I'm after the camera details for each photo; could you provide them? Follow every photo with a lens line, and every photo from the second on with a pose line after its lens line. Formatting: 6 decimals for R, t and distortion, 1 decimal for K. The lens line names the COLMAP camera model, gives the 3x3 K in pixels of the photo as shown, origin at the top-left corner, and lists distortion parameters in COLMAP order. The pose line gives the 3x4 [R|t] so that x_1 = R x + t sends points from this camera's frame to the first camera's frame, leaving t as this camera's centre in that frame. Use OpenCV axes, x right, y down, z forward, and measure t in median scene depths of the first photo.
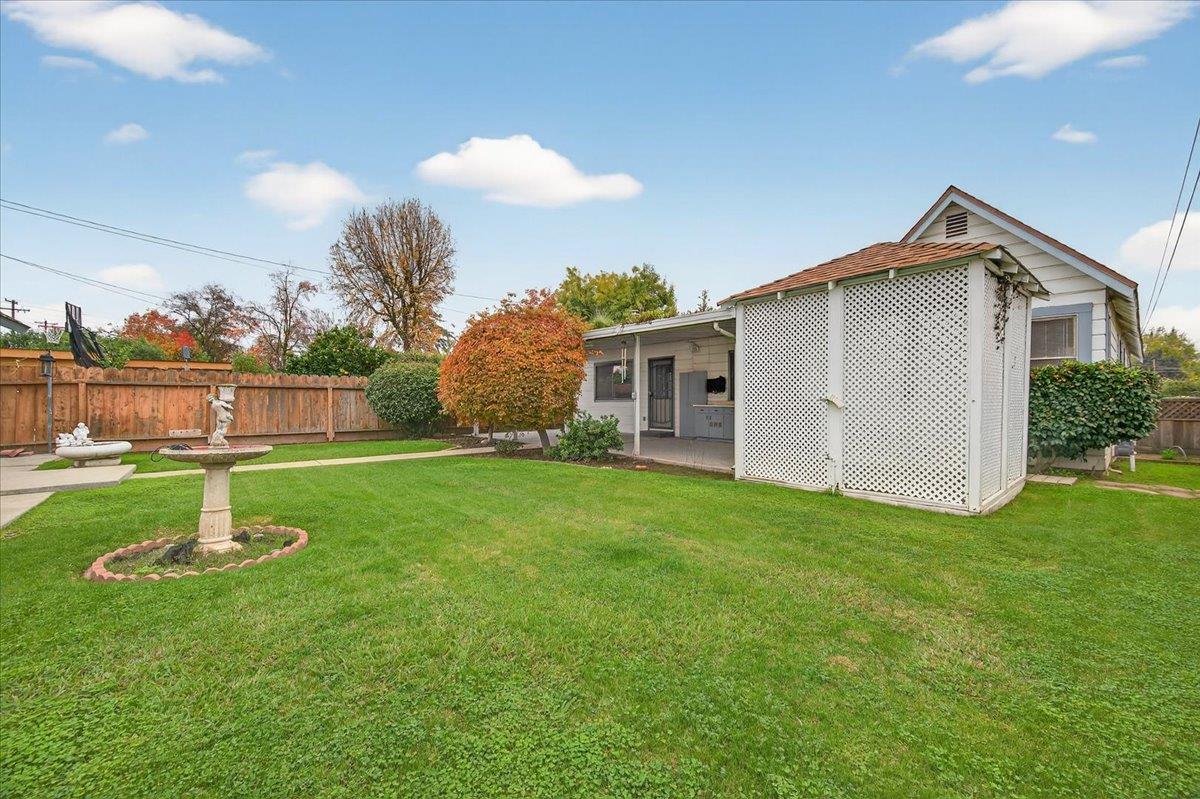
lens RADIAL K [[472.7, 0, 597.6], [0, 472.7, 399.7], [0, 0, 1]] dist [0.006652, -0.001337]
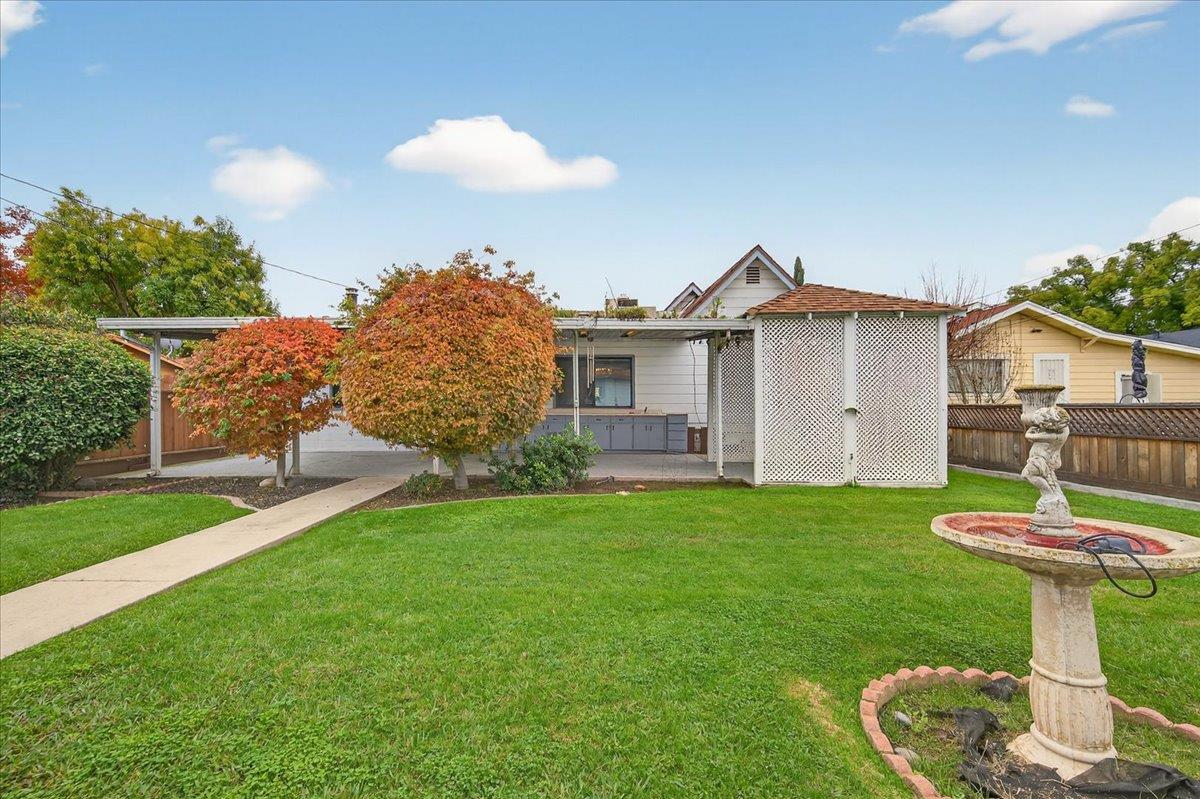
lens RADIAL K [[472.7, 0, 602.2], [0, 472.7, 403.9], [0, 0, 1]] dist [0.006652, -0.001337]
pose [[0.652919, -0.009367, 0.757370, -0.582193], [0.002336, 0.999944, 0.010353, -0.018712], [-0.757424, -0.004991, 0.652904, 0.474662]]
